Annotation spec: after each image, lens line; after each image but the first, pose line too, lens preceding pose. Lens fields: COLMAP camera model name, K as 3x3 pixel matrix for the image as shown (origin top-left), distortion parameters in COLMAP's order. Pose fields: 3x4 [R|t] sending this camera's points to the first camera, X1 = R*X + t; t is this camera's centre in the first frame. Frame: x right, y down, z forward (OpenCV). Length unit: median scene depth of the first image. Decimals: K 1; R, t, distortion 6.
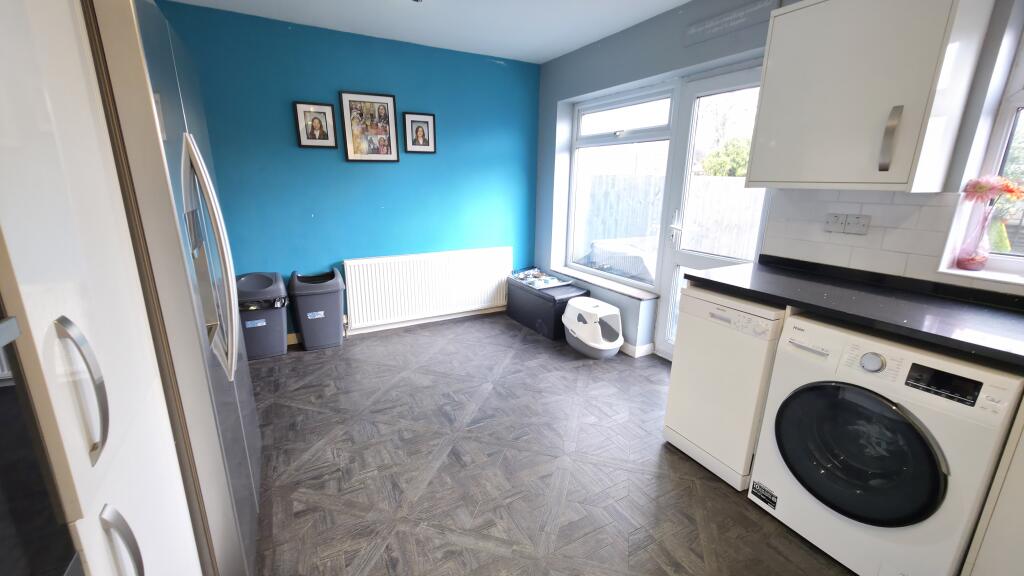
lens RADIAL K [[408.6, 0, 509.3], [0, 408.6, 286.7], [0, 0, 1]] dist [0.002039, -0.000024]
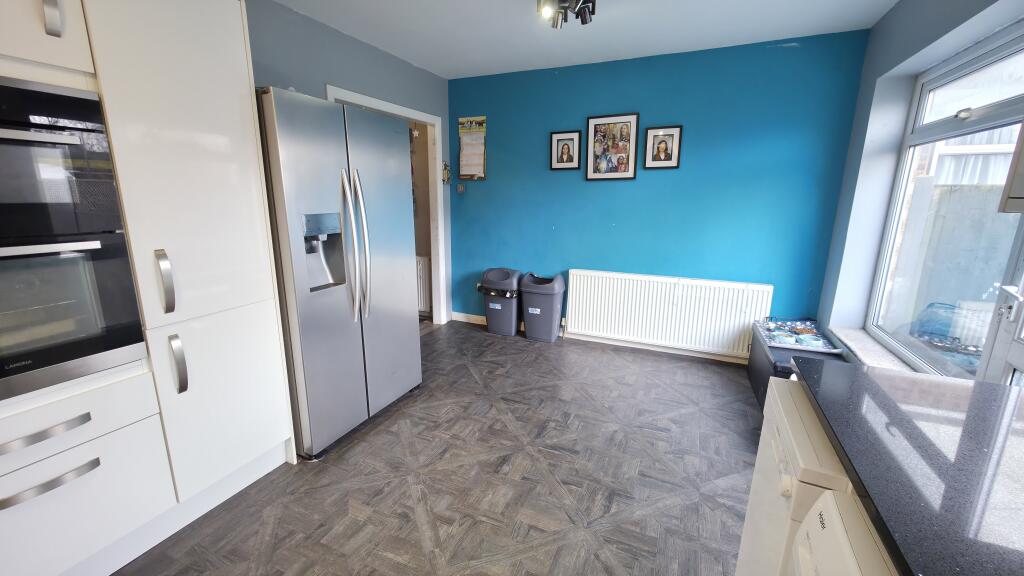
lens RADIAL K [[408.6, 0, 509.3], [0, 408.6, 286.7], [0, 0, 1]] dist [0.002039, -0.000024]
pose [[0.599610, 0.170766, -0.781861, 0.394998], [-0.203133, 0.977449, 0.057701, -0.051818], [0.774083, 0.124224, 0.620777, 0.204478]]
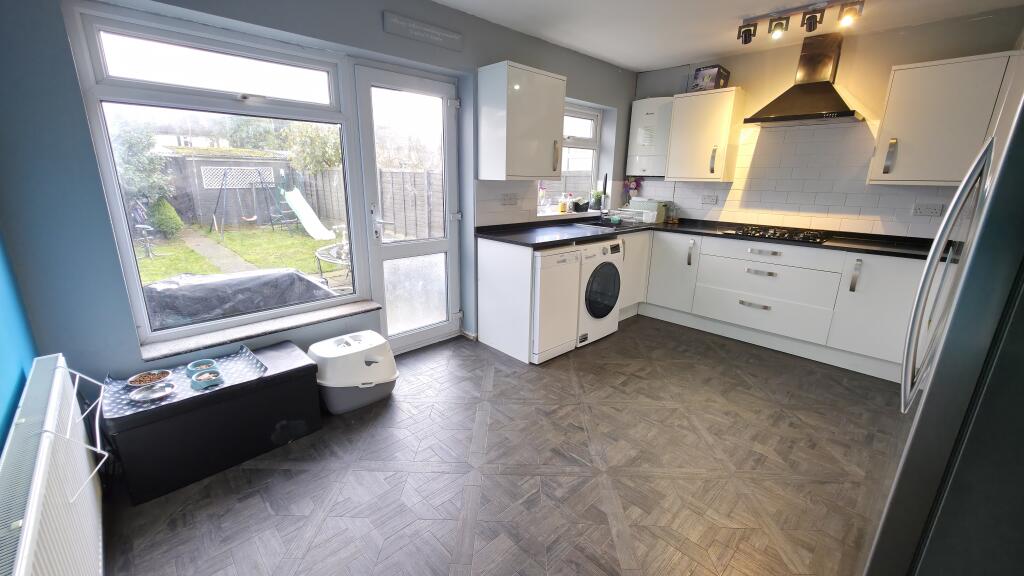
lens RADIAL K [[408.6, 0, 509.3], [0, 408.6, 286.7], [0, 0, 1]] dist [0.002039, -0.000024]
pose [[-0.259661, -0.271875, 0.926639, -0.550745], [0.223693, 0.916520, 0.331589, -0.237637], [-0.939435, 0.293384, -0.177168, 0.863085]]
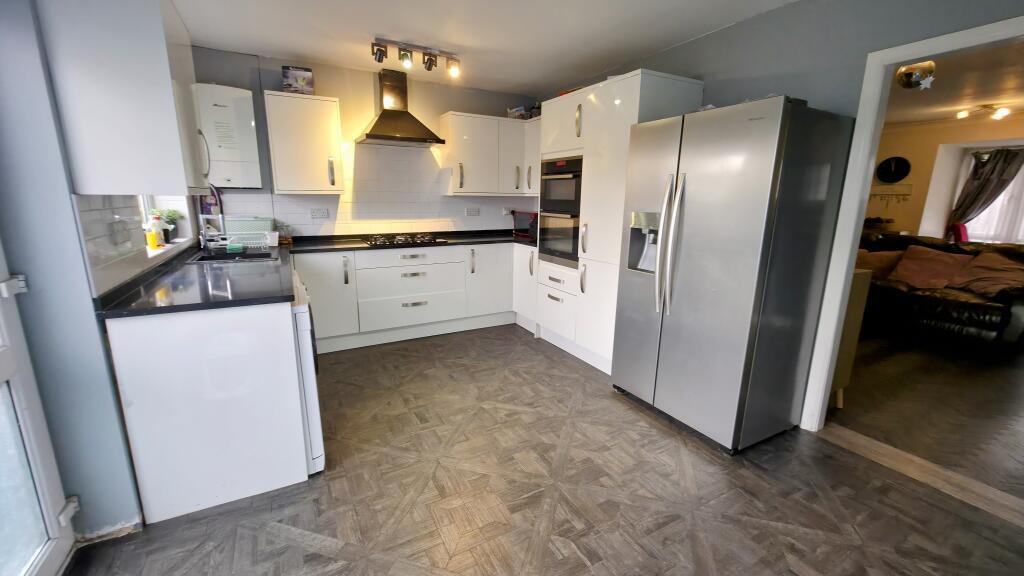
lens RADIAL K [[408.6, 0, 509.3], [0, 408.6, 286.7], [0, 0, 1]] dist [0.002039, -0.000024]
pose [[-0.999674, -0.025005, -0.005129, -0.015700], [-0.024590, 0.889494, 0.456285, -0.289499], [-0.006847, 0.456263, -0.889819, 1.116477]]
